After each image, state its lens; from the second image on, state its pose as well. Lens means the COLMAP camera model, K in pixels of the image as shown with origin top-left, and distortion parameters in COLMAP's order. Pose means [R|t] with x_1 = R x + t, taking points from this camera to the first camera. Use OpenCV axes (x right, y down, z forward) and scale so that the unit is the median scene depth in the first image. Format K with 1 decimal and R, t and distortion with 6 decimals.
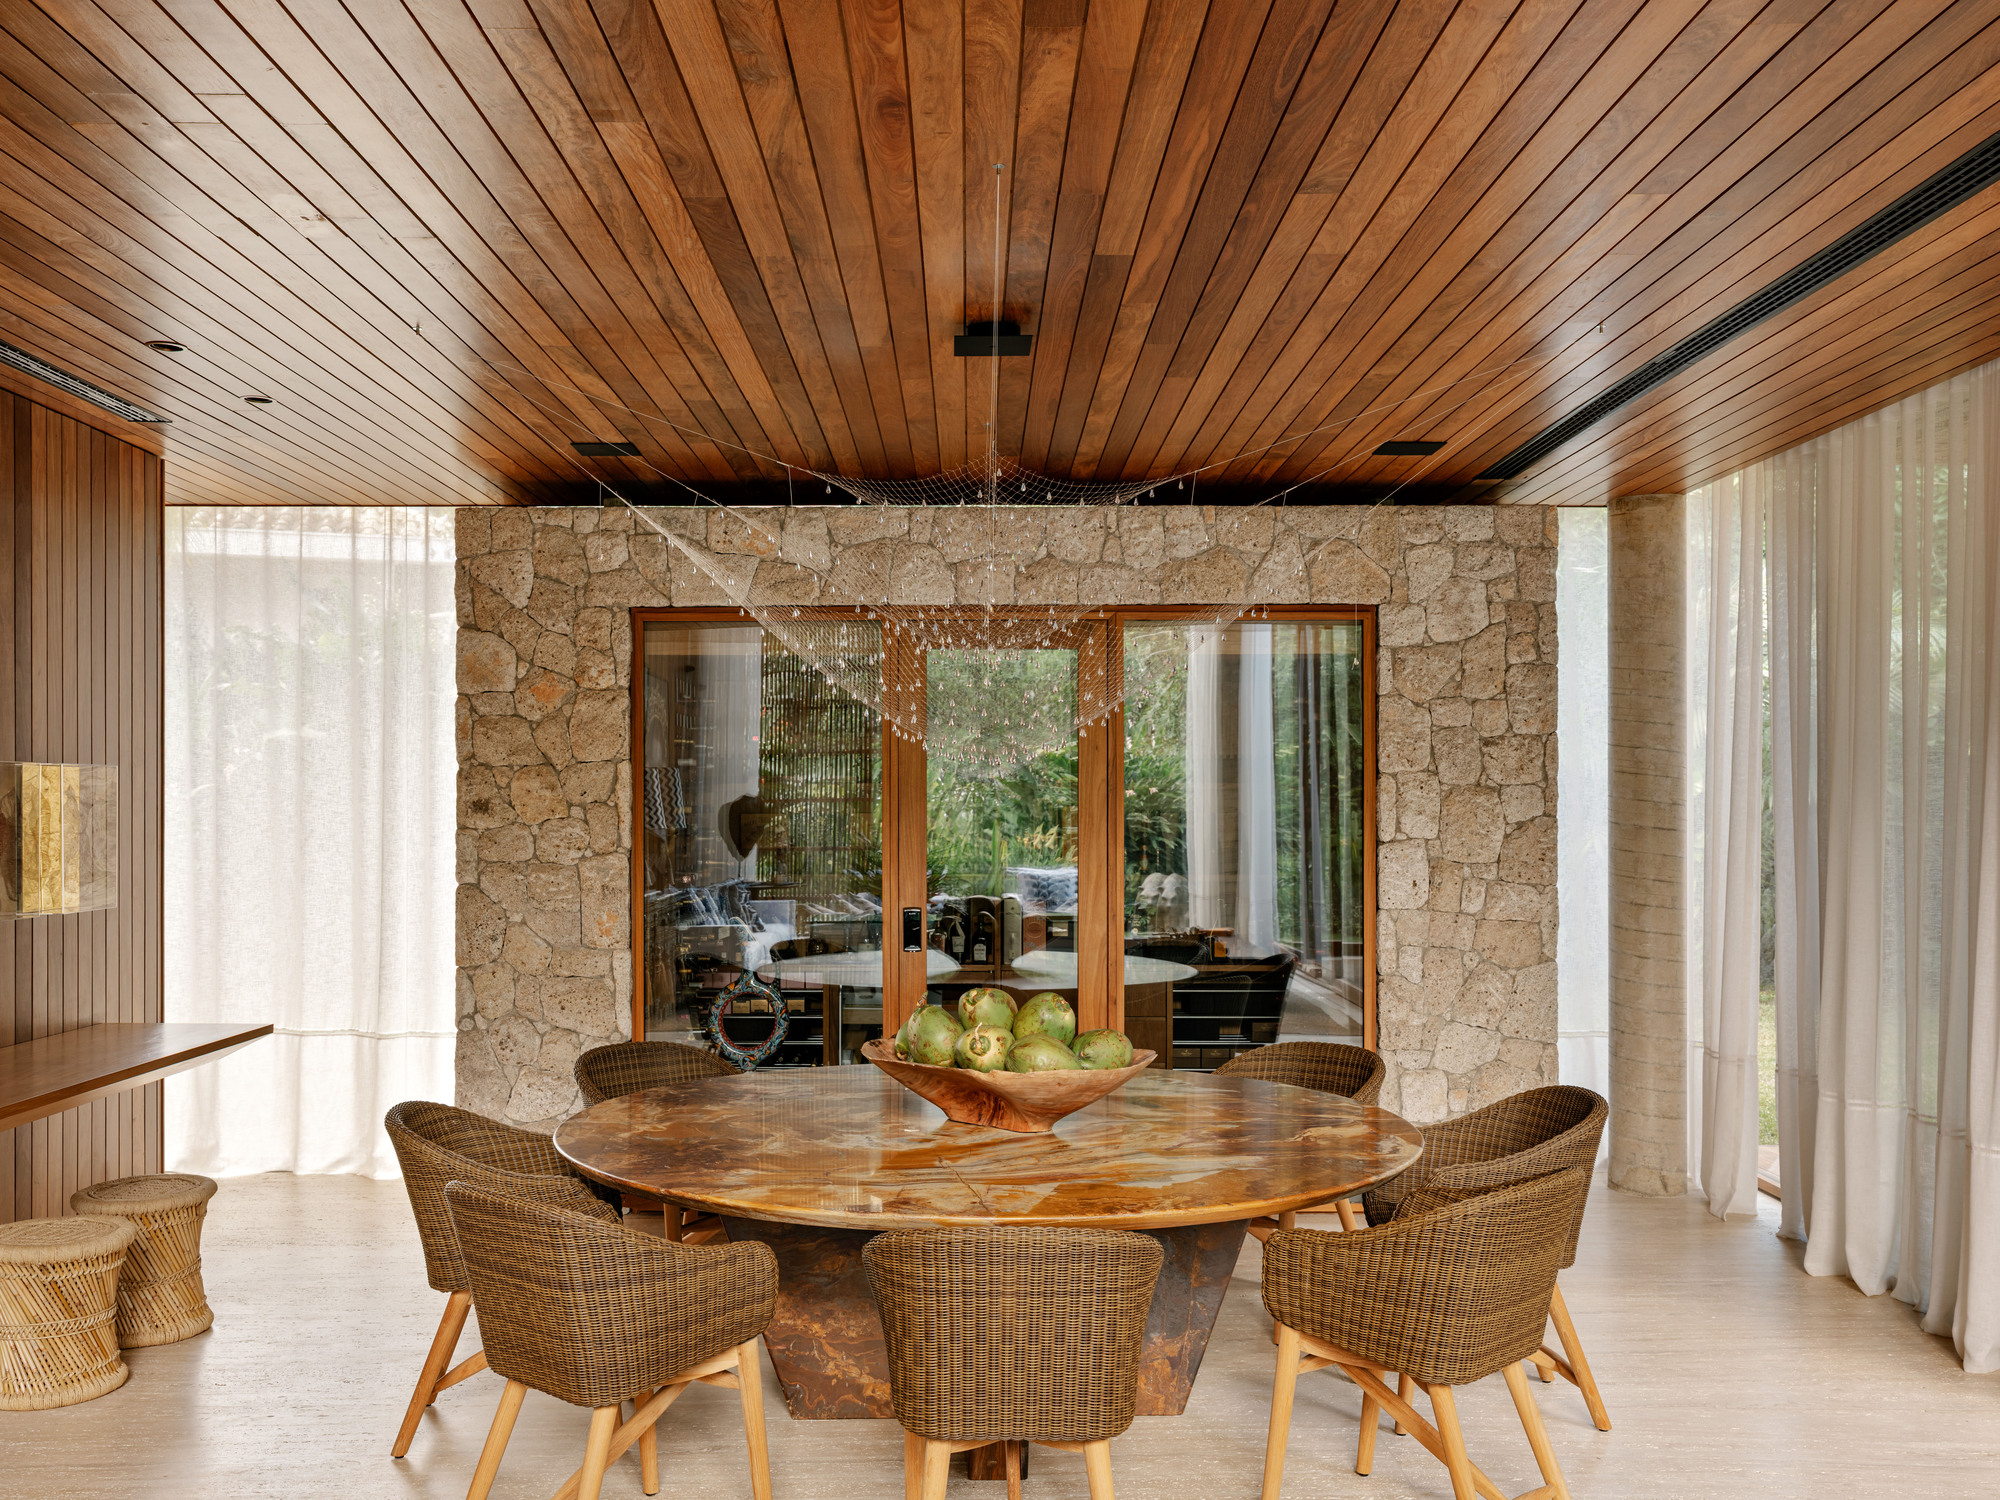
lens RADIAL K [[1861.8, 0, 981.0], [0, 1861.8, 798.2], [0, 0, 1]] dist [0.005940, 0.000000]
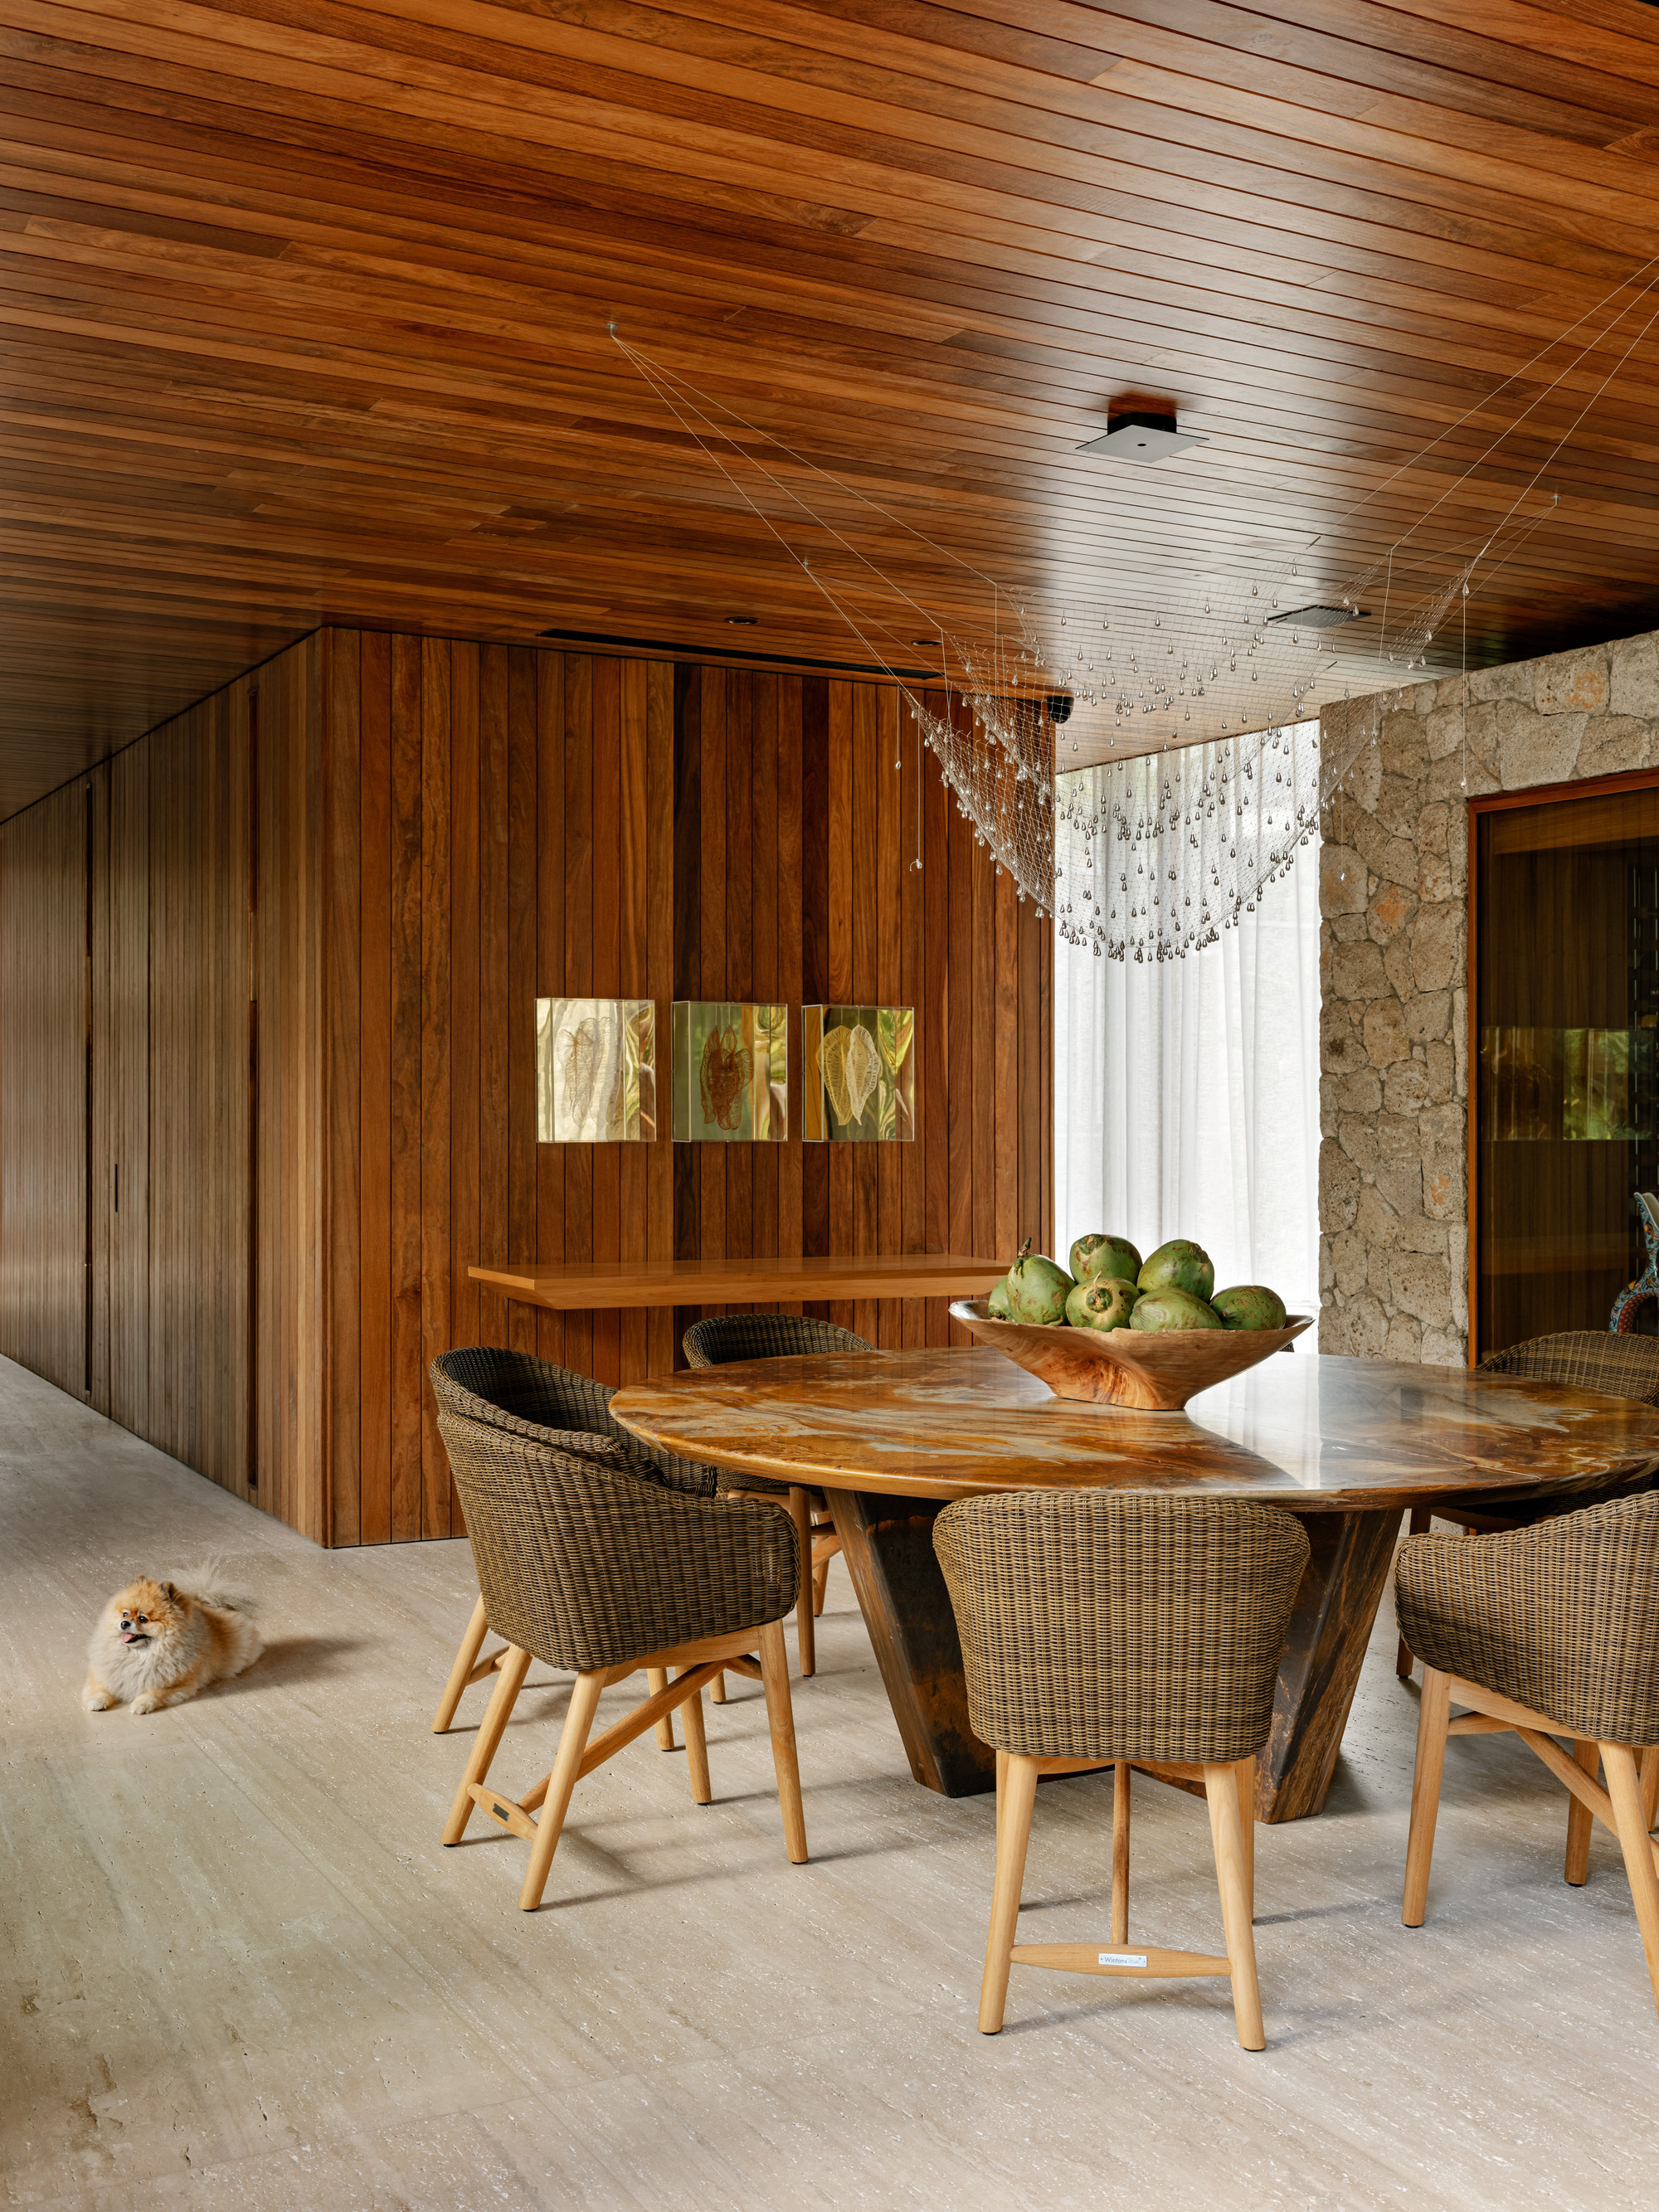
lens RADIAL K [[2342.6, 0, 818.7], [0, 2342.6, 1101.0], [0, 0, 1]] dist [-0.020853, 0.000000]
pose [[0.473922, 0.003754, -0.880559, 0.570528], [-0.000288, 0.999992, 0.004108, 0.024666], [0.880567, -0.001693, 0.473919, 0.275077]]
